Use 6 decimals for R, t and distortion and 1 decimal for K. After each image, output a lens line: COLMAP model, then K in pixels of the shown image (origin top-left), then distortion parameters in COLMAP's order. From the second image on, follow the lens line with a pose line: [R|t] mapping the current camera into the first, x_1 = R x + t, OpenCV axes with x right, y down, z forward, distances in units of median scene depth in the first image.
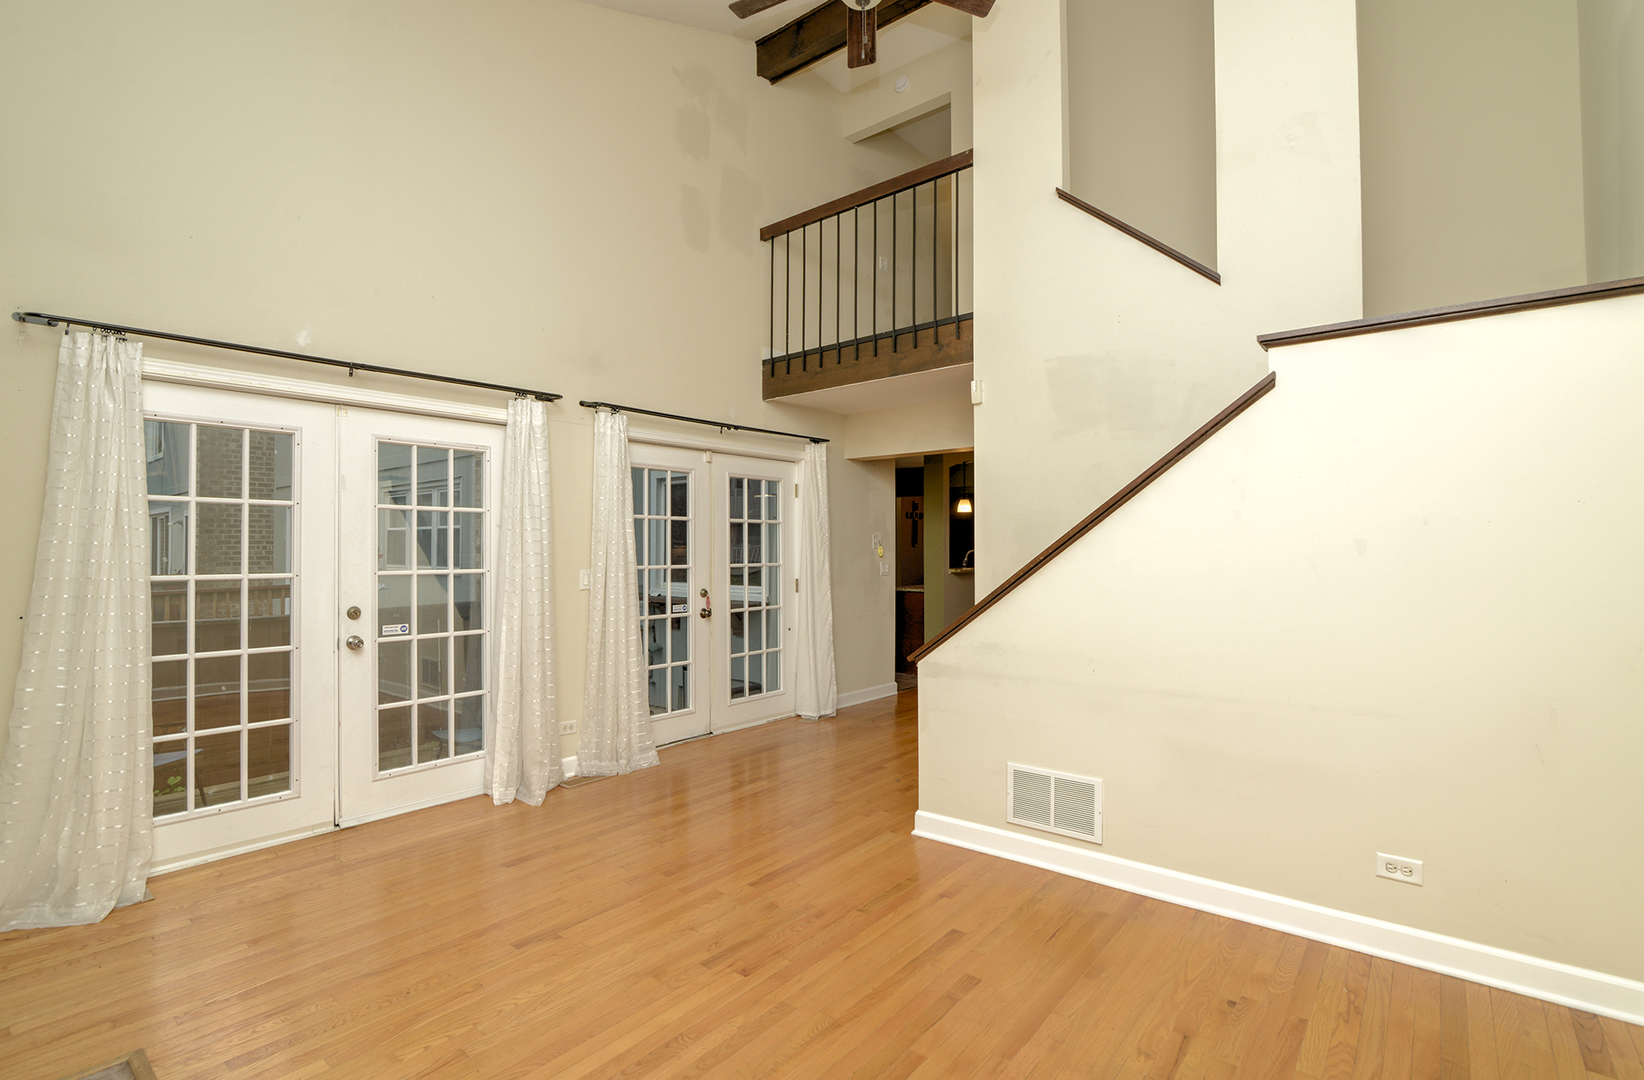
lens RADIAL K [[769.5, 0, 818.2], [0, 769.5, 544.2], [0, 0, 1]] dist [-0.001139, 0.000110]
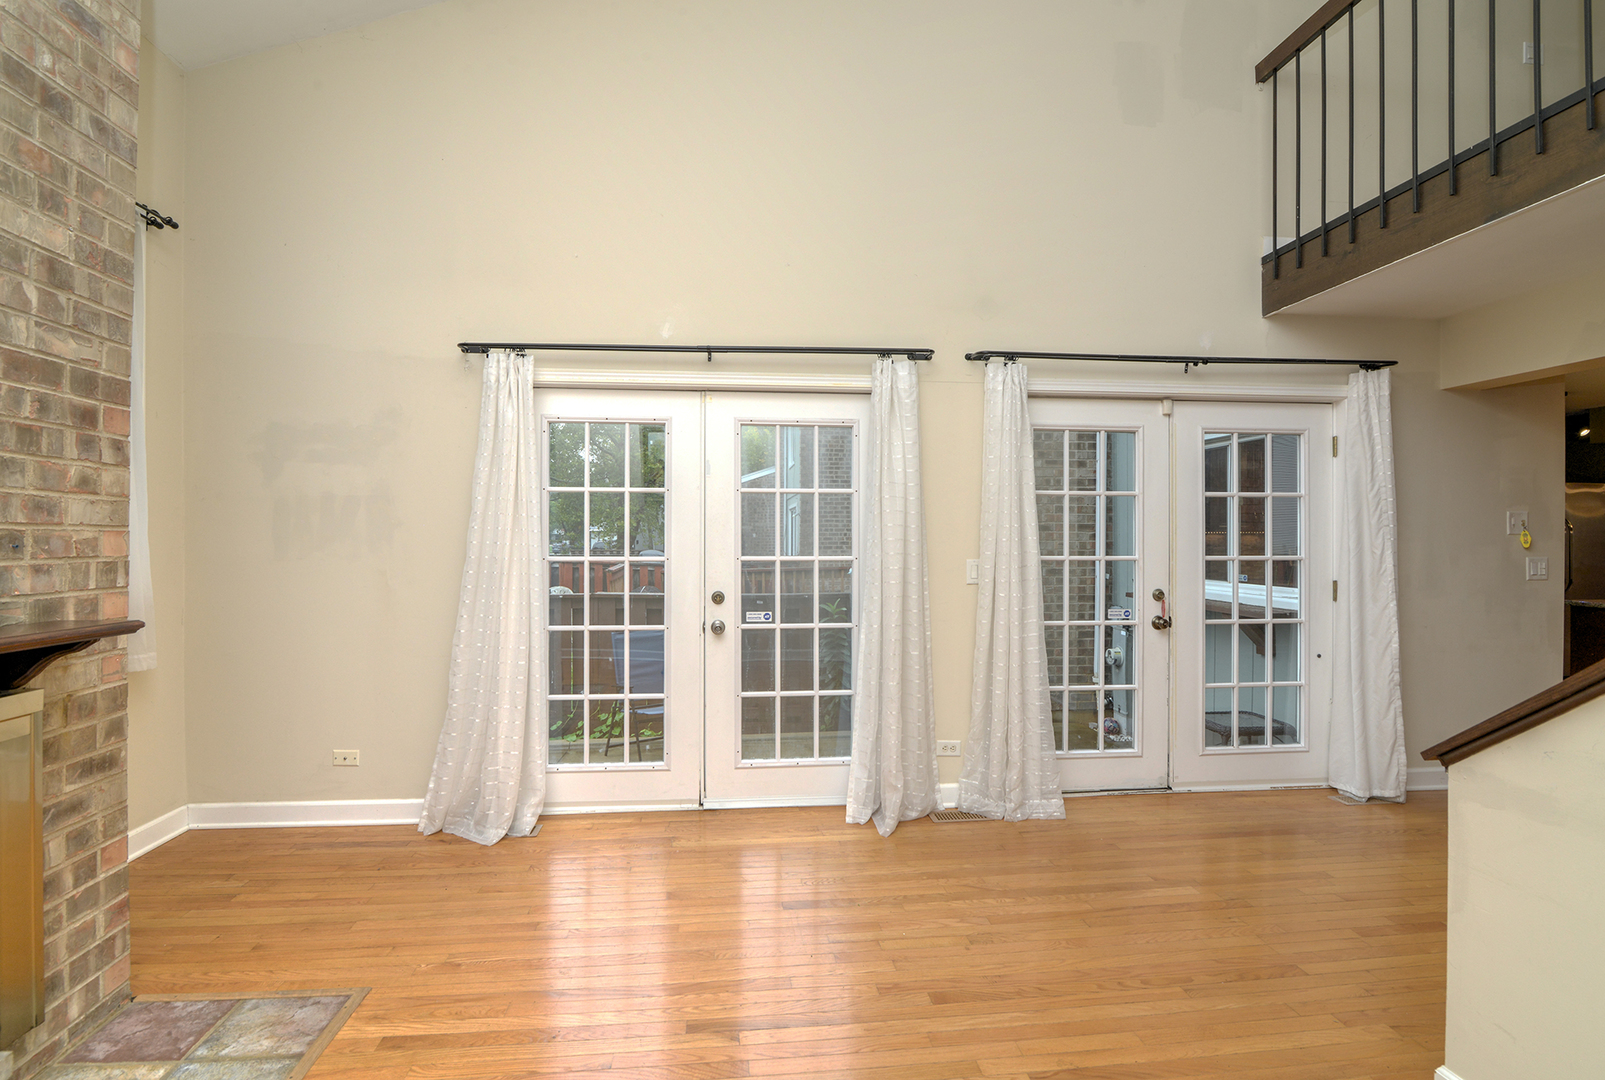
lens RADIAL K [[755.4, 0, 804.9], [0, 755.4, 540.3], [0, 0, 1]] dist [-0.015061, 0.000147]
pose [[0.711560, 0.004575, -0.702611, 0.137193], [0.002890, 0.999951, 0.009438, 0.004634], [0.702620, -0.008746, 0.711512, 0.307191]]
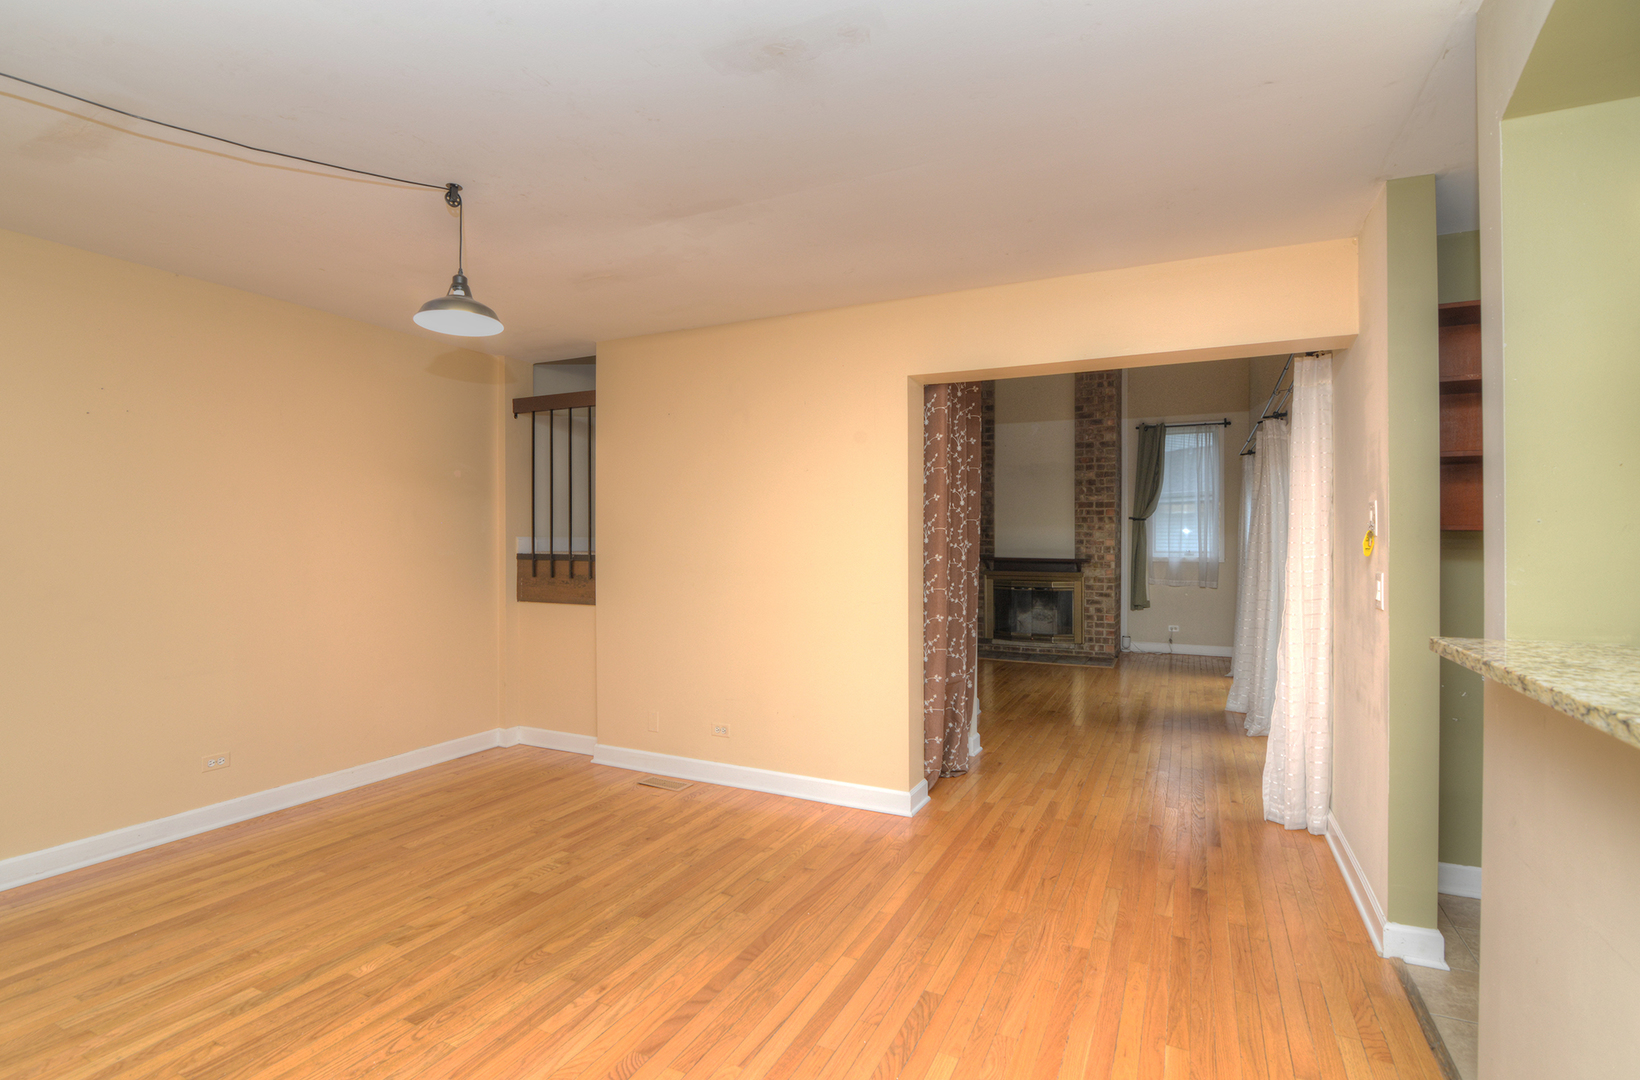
lens RADIAL K [[771.9, 0, 819.9], [0, 771.9, 543.3], [0, 0, 1]] dist [-0.015061, 0.000147]
pose [[-0.973273, -0.001155, -0.229649, 0.364770], [0.000609, 0.999971, -0.007607, 0.014300], [0.229651, -0.007543, -0.973244, 1.058879]]
